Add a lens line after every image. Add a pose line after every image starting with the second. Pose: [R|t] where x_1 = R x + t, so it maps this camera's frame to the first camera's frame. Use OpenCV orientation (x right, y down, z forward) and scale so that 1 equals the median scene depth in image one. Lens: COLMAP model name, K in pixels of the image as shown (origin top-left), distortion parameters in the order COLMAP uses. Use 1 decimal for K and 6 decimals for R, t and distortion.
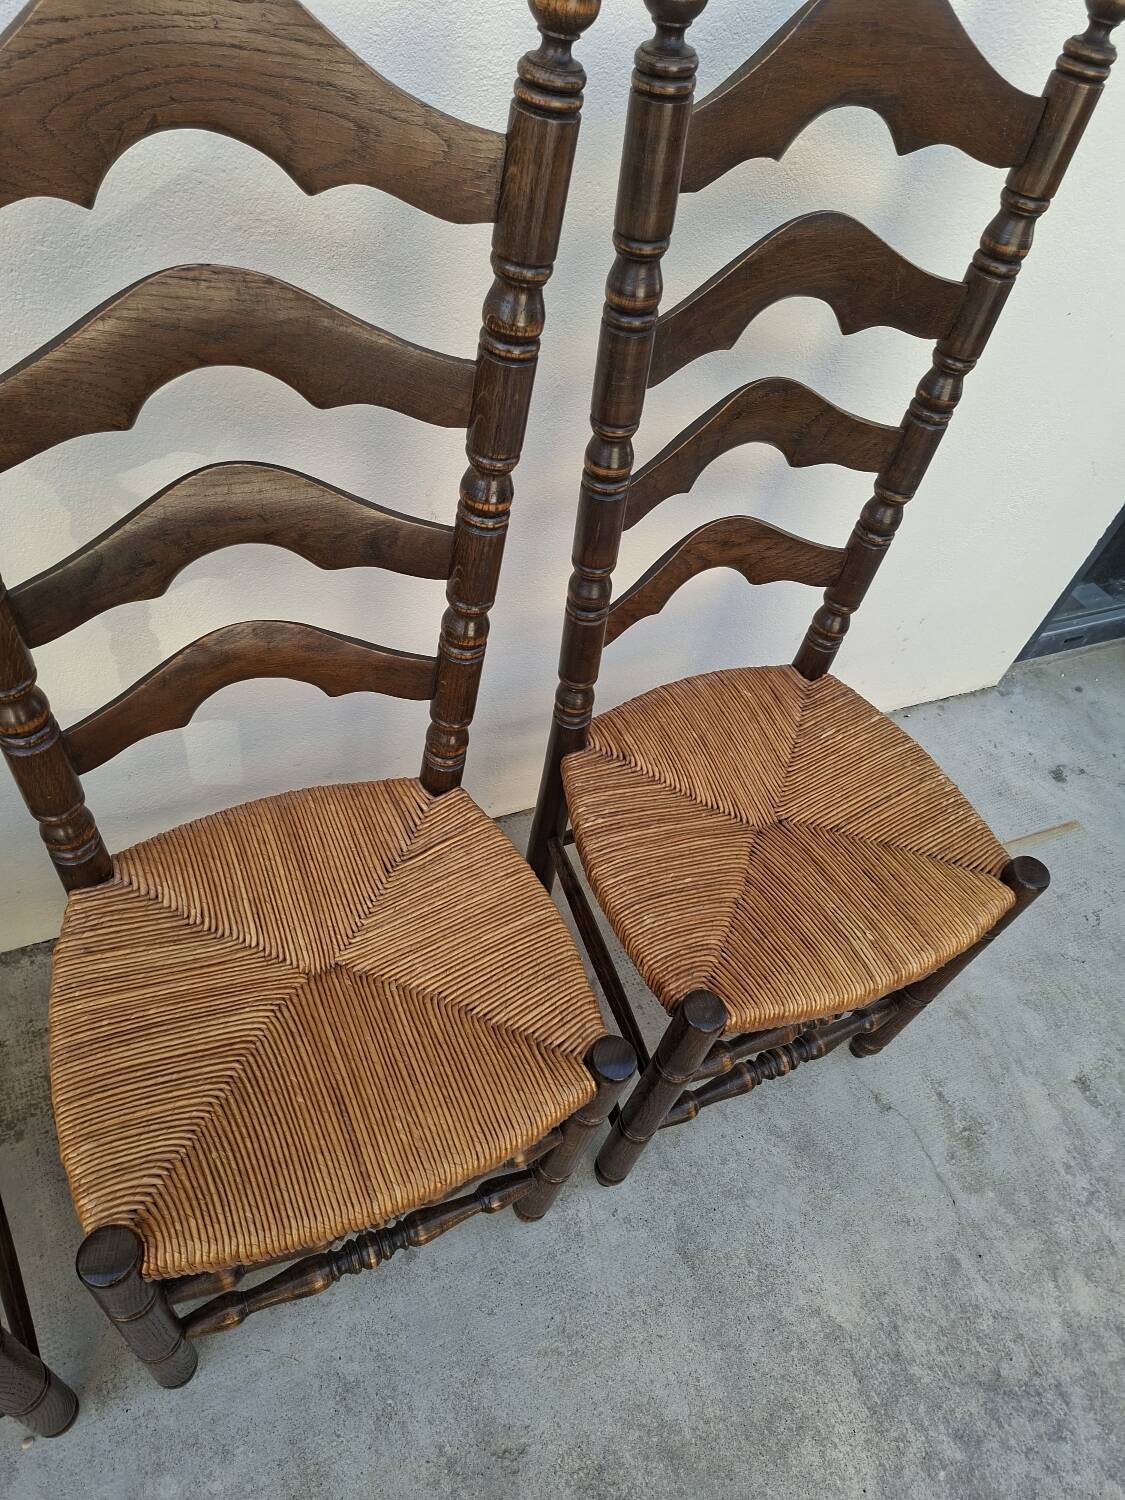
lens RADIAL K [[1045.6, 0, 552.5], [0, 1045.6, 734.4], [0, 0, 1]] dist [0.042902, -0.033059]
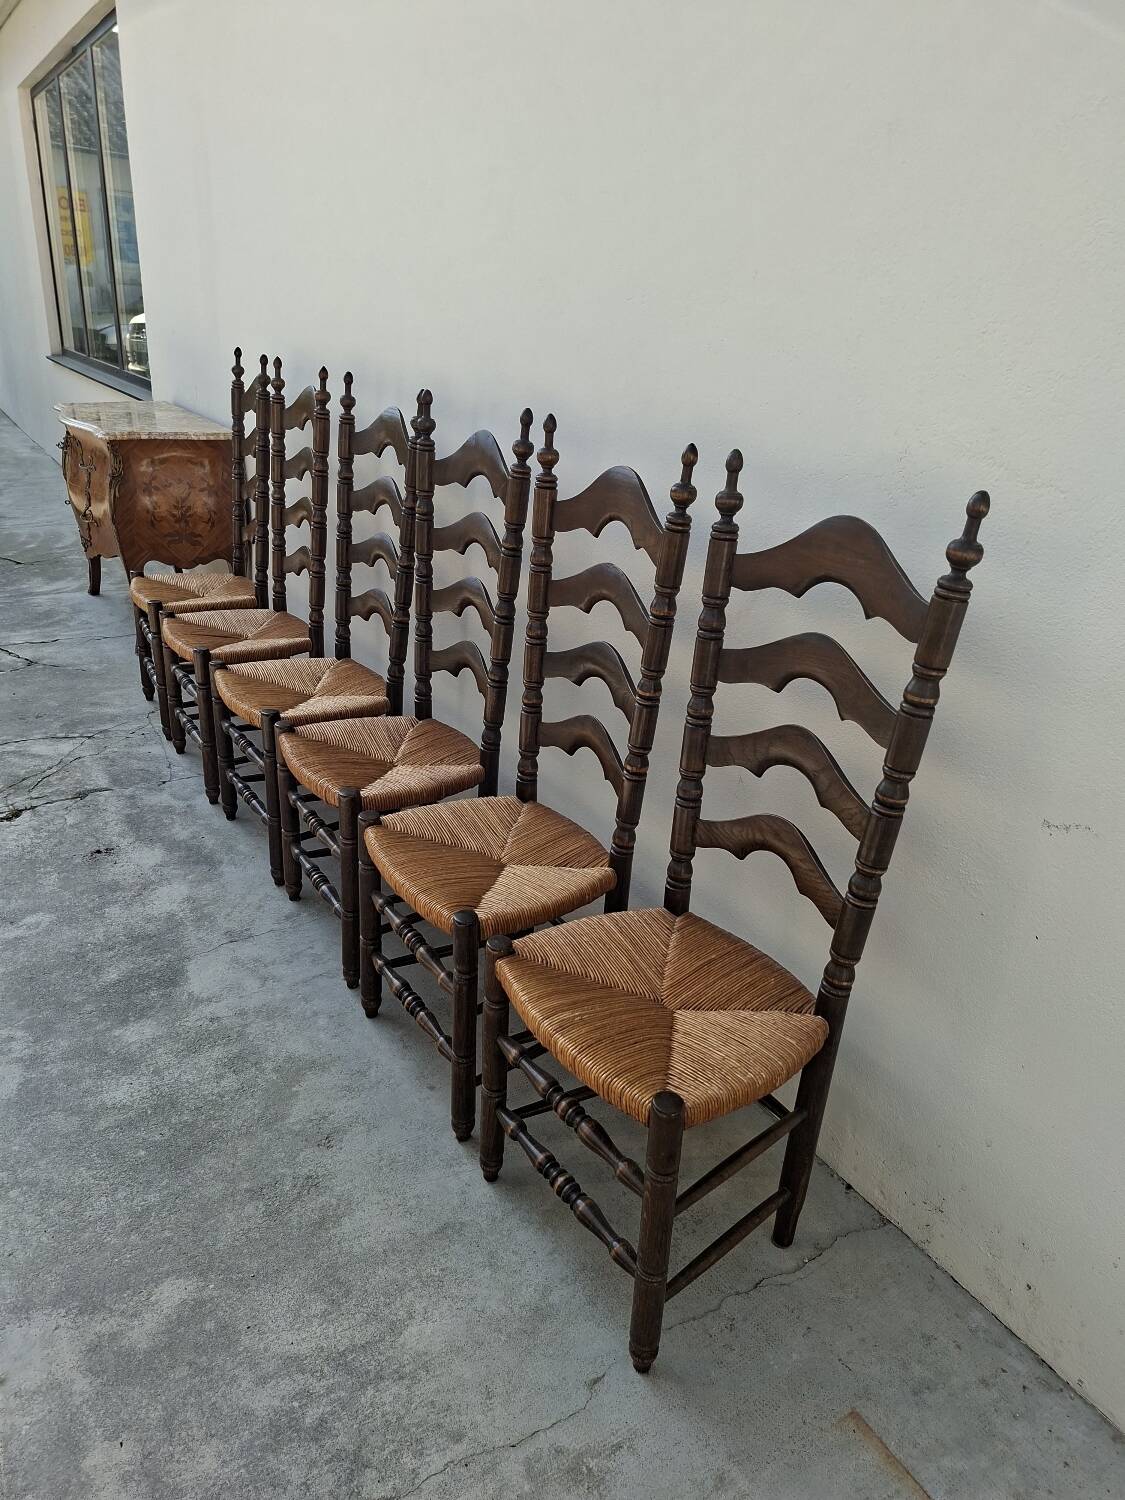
lens RADIAL K [[1036.8, 0, 562.6], [0, 1036.8, 752.6], [0, 0, 1]] dist [0.052738, -0.050826]
pose [[0.146141, 0.234581, -0.961049, 1.498837], [-0.780057, 0.624790, 0.033885, -0.061712], [0.608403, 0.744721, 0.274294, 0.308180]]
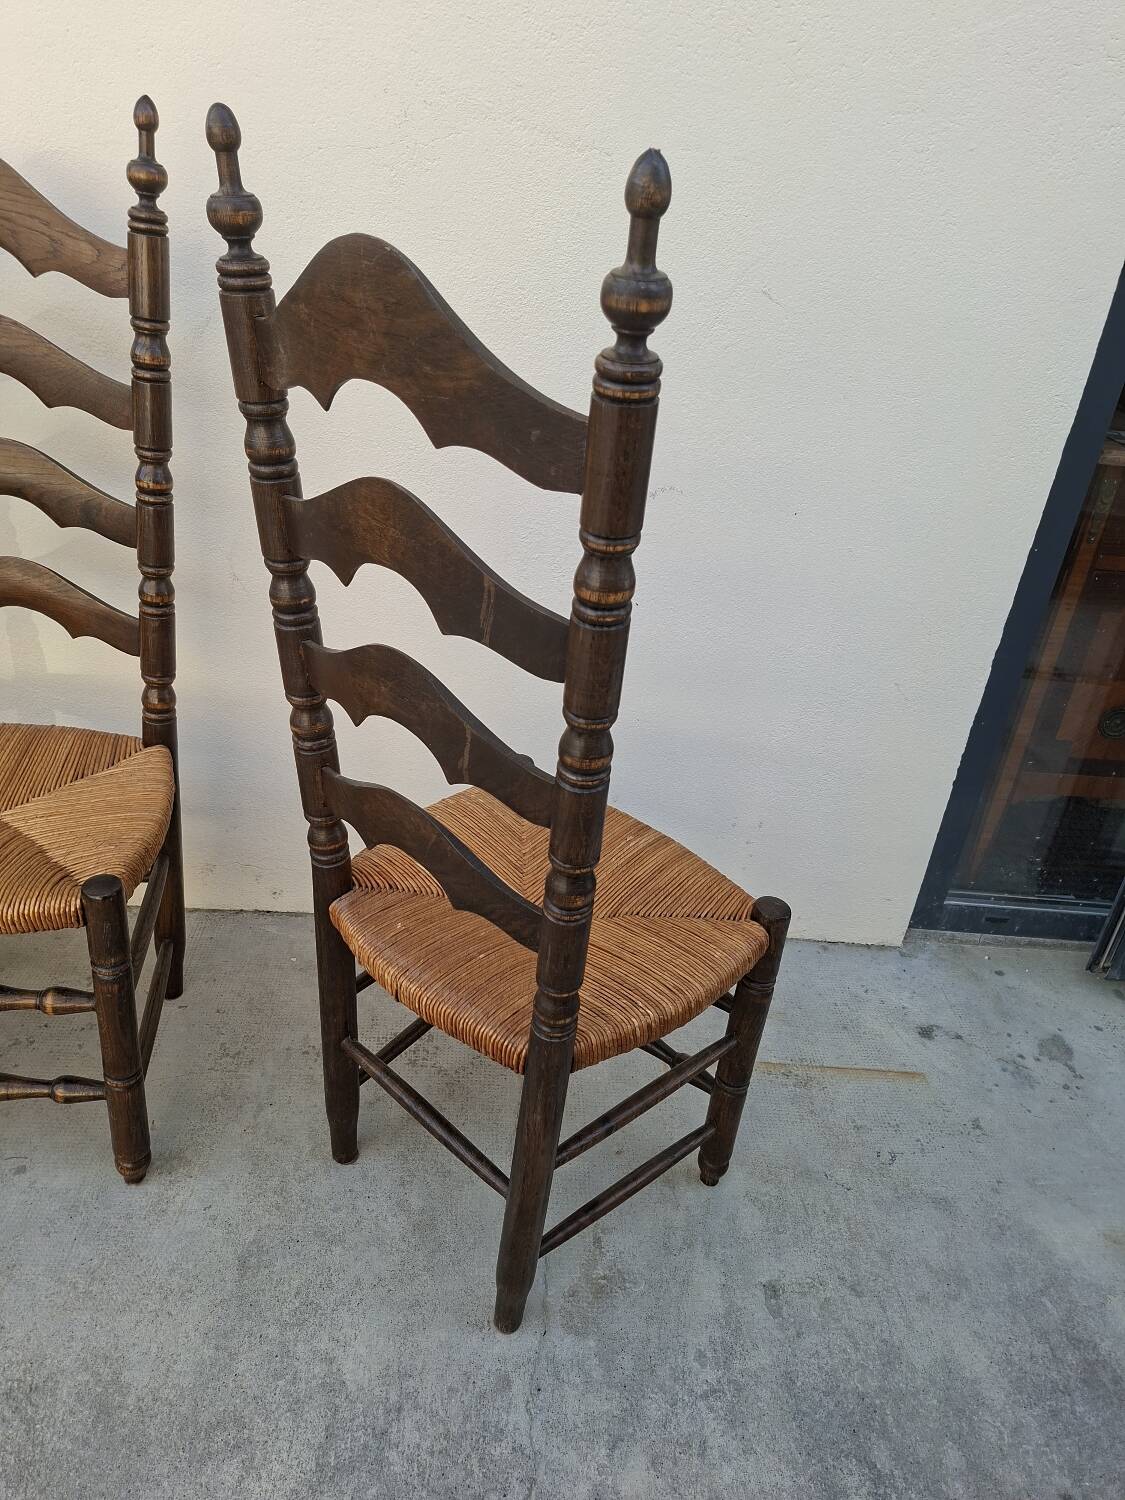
lens RADIAL K [[1036.8, 0, 549.7], [0, 1036.8, 740.4], [0, 0, 1]] dist [0.052738, -0.050826]
pose [[0.927700, 0.114760, -0.355251, 0.800743], [-0.251544, 0.895292, -0.367666, 0.393616], [0.275859, 0.430445, 0.859429, 0.009068]]
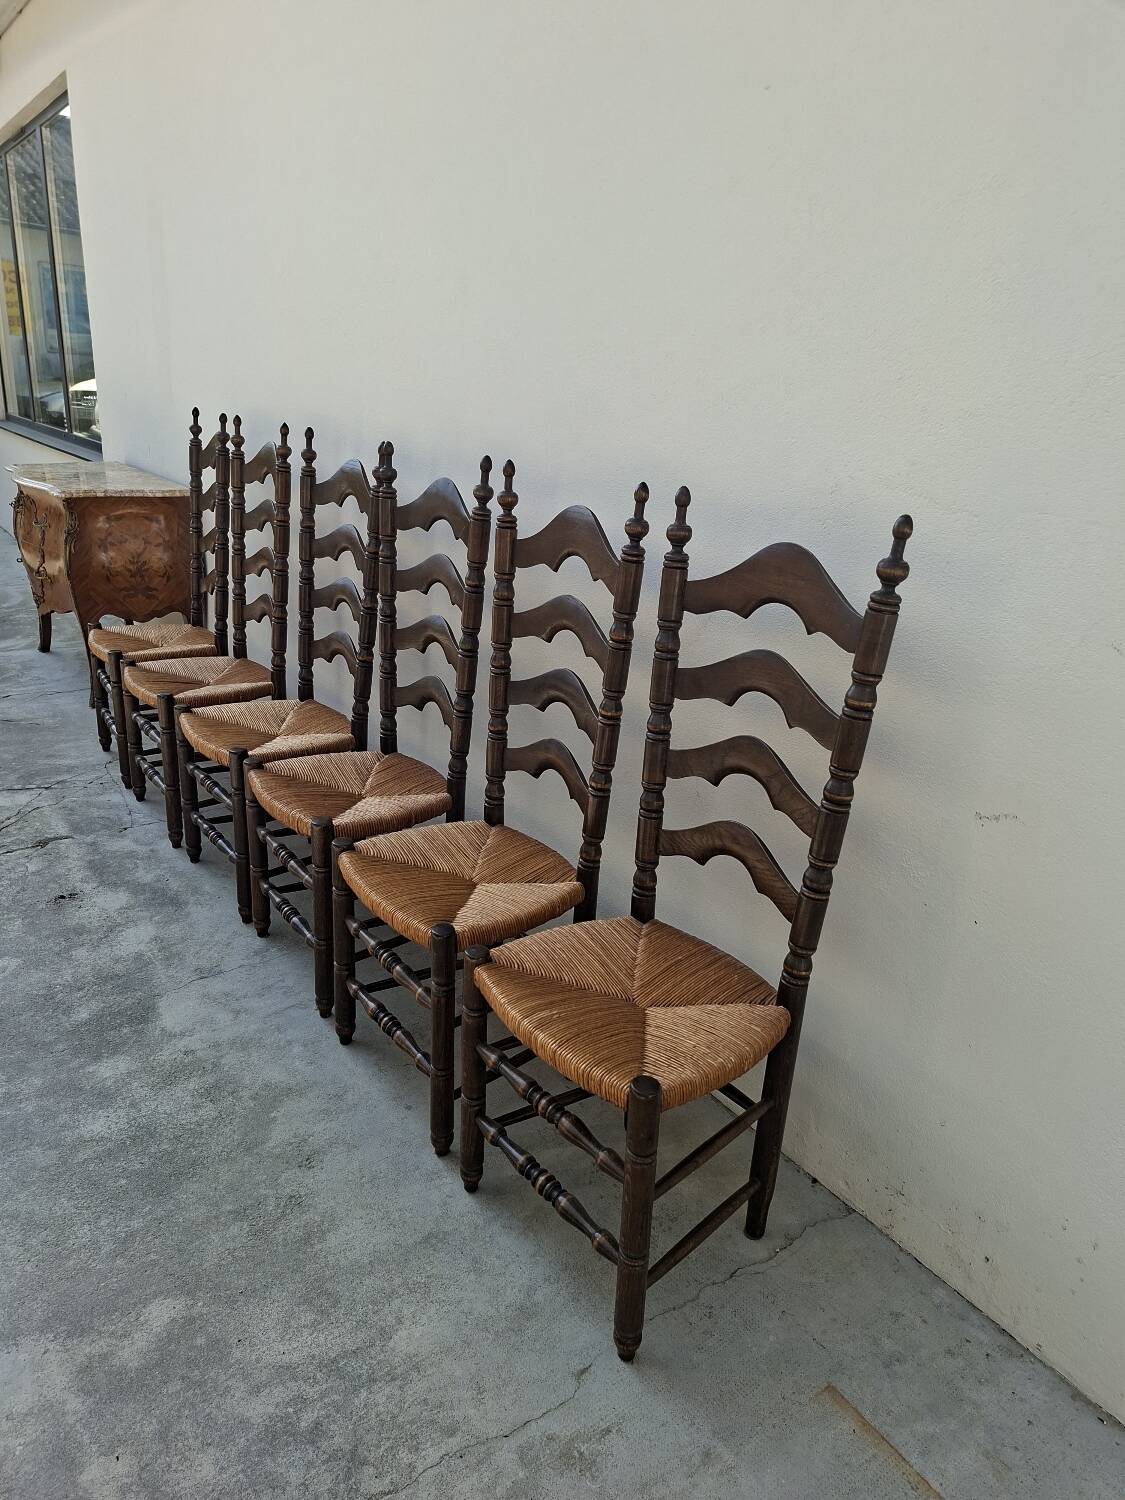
lens RADIAL K [[1036.8, 0, 566.5], [0, 1036.8, 741.7], [0, 0, 1]] dist [0.052738, -0.050826]
pose [[0.205483, 0.167553, -0.964211, 1.597497], [-0.762166, 0.645427, -0.050268, 0.001628], [0.613905, 0.745218, 0.260328, 0.305741]]
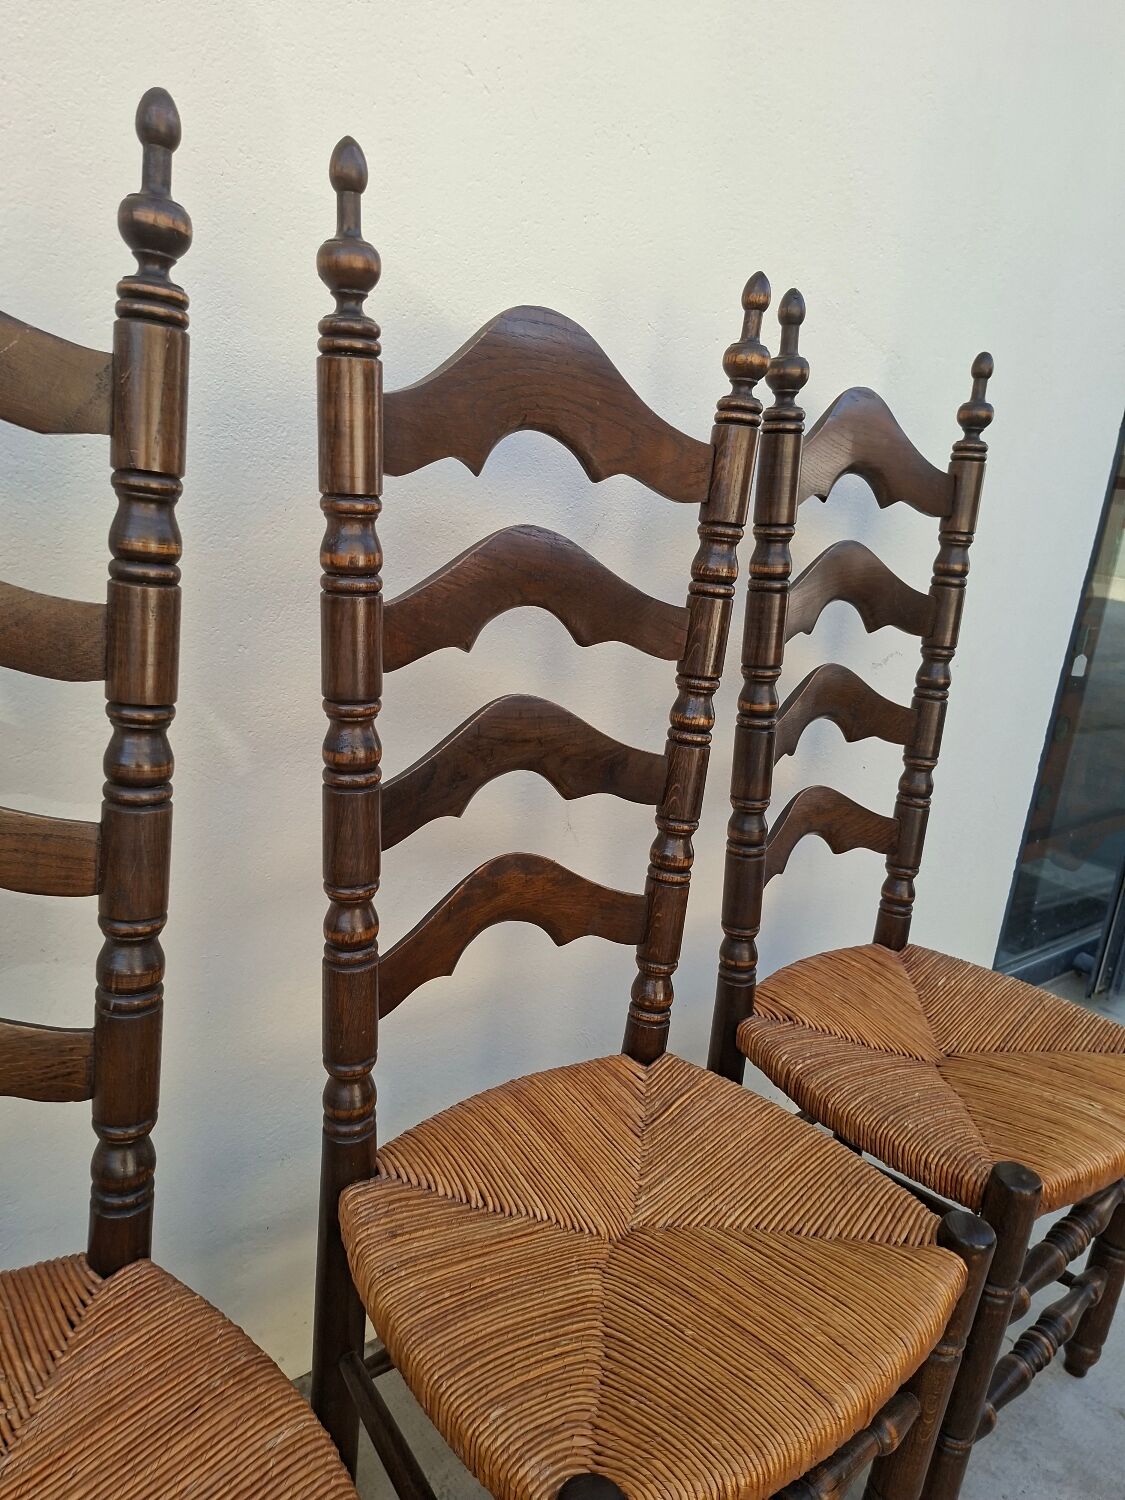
lens RADIAL K [[1036.8, 0, 537.9], [0, 1036.8, 733.8], [0, 0, 1]] dist [0.052738, -0.050826]
pose [[0.966465, -0.116771, 0.228713, -0.392829], [0.222690, 0.824631, -0.519993, 0.283498], [-0.127884, 0.553488, 0.822981, 0.028655]]
